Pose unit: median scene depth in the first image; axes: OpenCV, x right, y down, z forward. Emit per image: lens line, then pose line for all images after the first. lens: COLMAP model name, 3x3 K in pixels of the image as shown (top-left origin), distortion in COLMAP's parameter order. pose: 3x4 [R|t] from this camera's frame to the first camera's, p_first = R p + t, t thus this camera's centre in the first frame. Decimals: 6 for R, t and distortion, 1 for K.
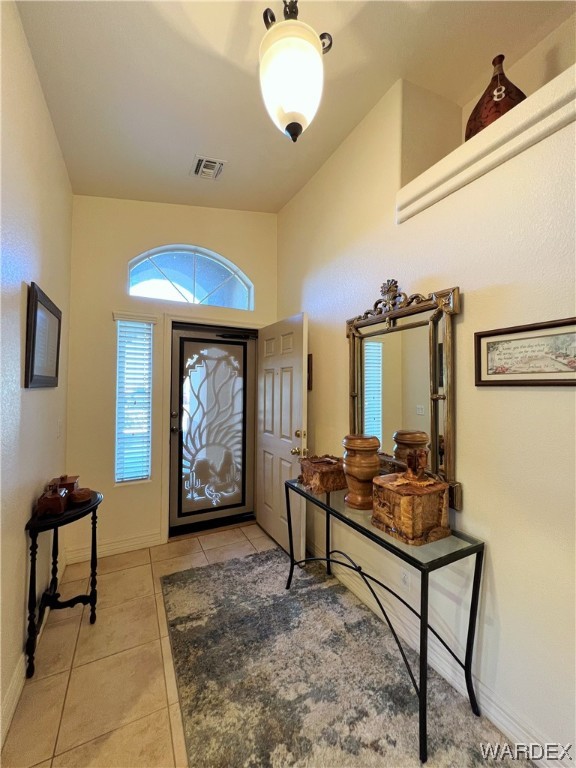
lens RADIAL K [[305.4, 0, 287.8], [0, 305.4, 382.9], [0, 0, 1]] dist [-0.002823, -0.000646]
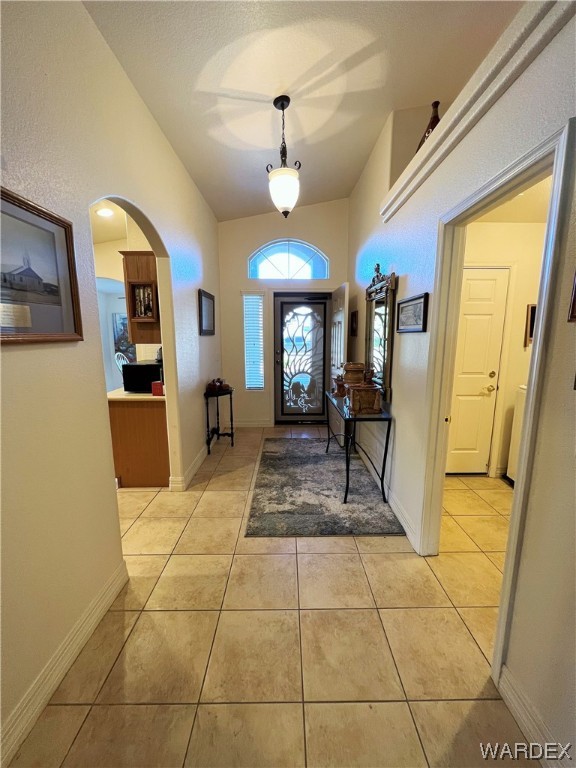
lens RADIAL K [[305.4, 0, 290.2], [0, 305.4, 384.9], [0, 0, 1]] dist [-0.002823, -0.000646]
pose [[0.893815, 0.066721, -0.443444, 0.476559], [0.011634, 0.985086, 0.171667, -0.001282], [0.448285, -0.158598, 0.879709, -0.471471]]
